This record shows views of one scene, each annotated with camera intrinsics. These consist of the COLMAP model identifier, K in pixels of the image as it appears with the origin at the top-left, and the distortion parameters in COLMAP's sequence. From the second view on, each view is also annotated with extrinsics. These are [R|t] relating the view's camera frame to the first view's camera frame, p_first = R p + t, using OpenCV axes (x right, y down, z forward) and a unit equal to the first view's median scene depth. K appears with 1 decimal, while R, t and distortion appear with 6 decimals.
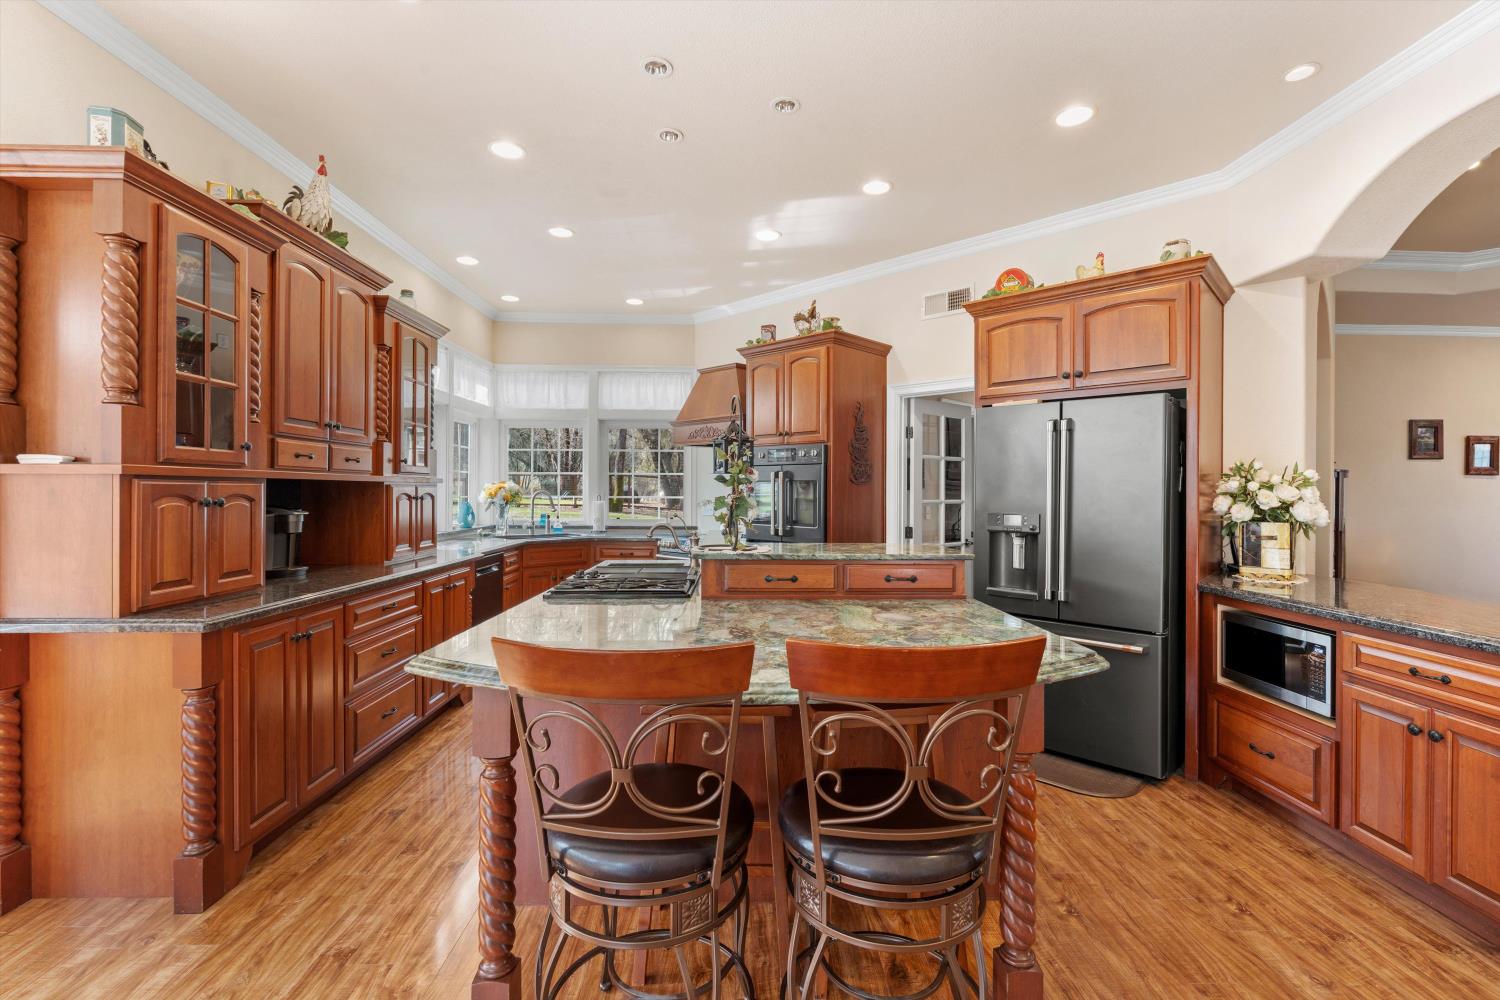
lens RADIAL K [[656.3, 0, 759.4], [0, 656.3, 492.6], [0, 0, 1]] dist [-0.002621, 0.001459]
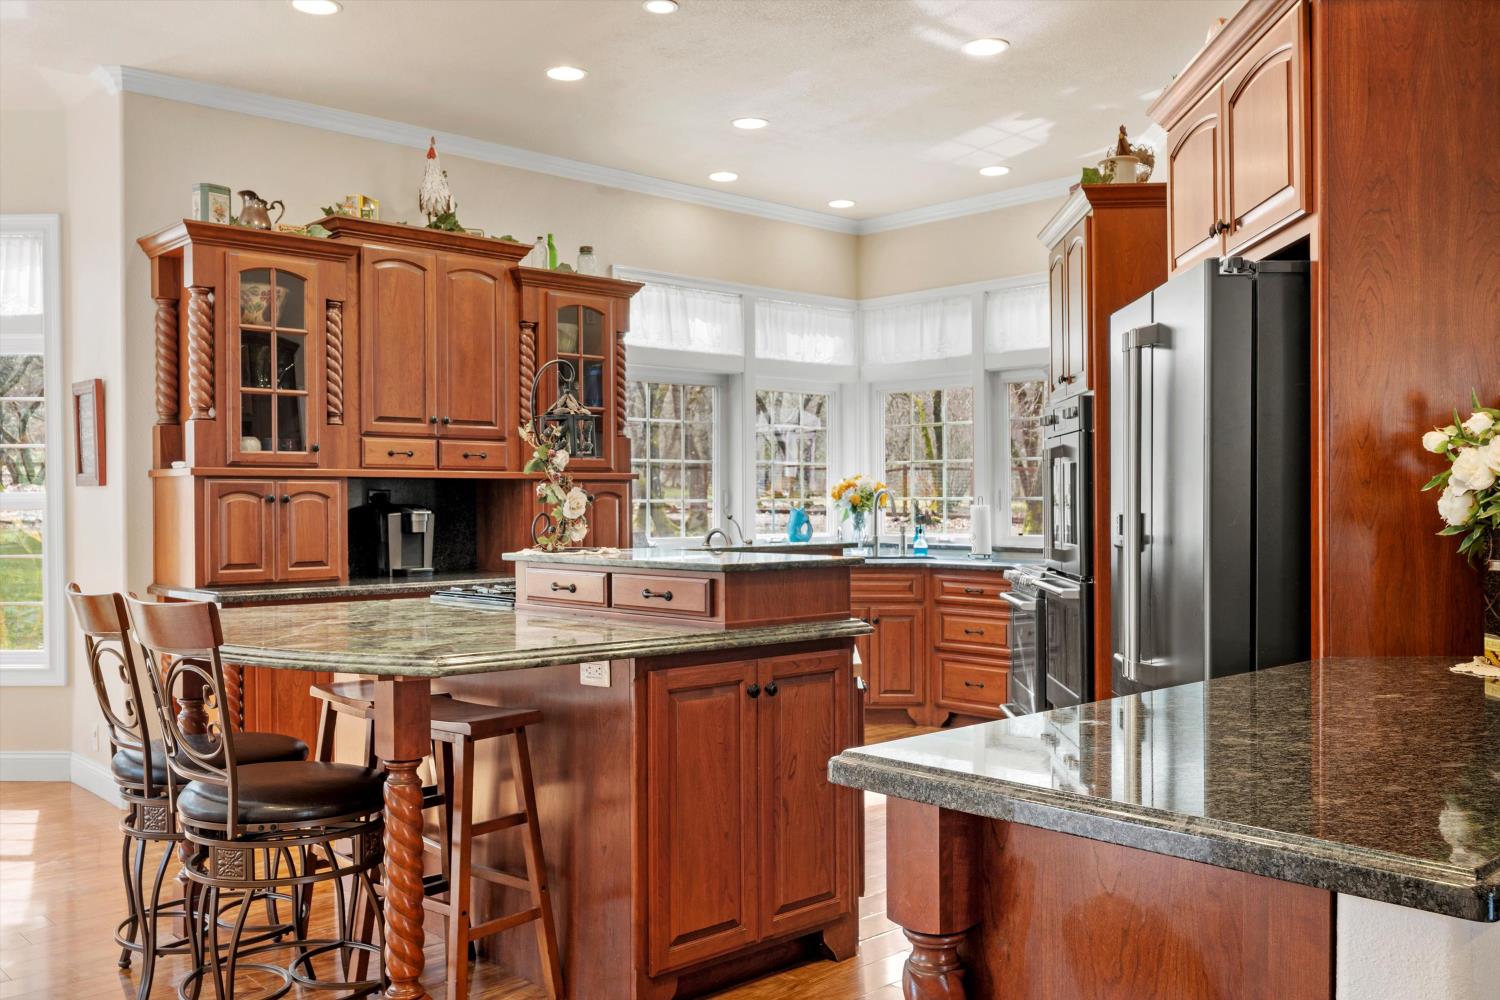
lens RADIAL K [[1300.3, 0, 756.1], [0, 1300.3, 500.7], [0, 0, 1]] dist [0.008412, 0.004779]
pose [[0.656034, -0.009999, -0.754665, 1.529811], [0.007831, 0.999949, -0.006442, 0.042749], [0.754691, -0.001684, 0.656079, 0.155242]]
